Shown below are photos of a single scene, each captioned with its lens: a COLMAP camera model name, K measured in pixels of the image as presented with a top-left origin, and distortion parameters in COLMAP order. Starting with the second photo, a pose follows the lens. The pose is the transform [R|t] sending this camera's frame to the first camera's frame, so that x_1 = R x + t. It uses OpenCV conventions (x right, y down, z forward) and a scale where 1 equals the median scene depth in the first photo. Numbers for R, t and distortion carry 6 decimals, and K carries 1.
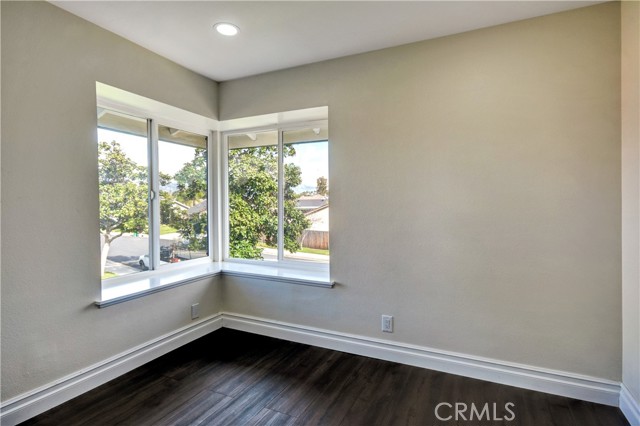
lens RADIAL K [[339.8, 0, 321.0], [0, 339.8, 211.2], [0, 0, 1]] dist [-0.001095, -0.000019]
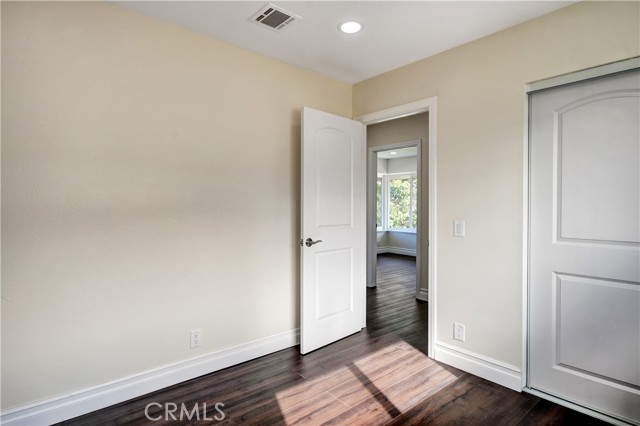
lens RADIAL K [[339.8, 0, 321.3], [0, 339.8, 211.2], [0, 0, 1]] dist [-0.001095, -0.000019]
pose [[0.915001, 0.010257, -0.403320, 0.078261], [-0.010601, 0.999943, 0.001380, 0.006693], [0.403311, 0.003013, 0.915058, -0.424521]]
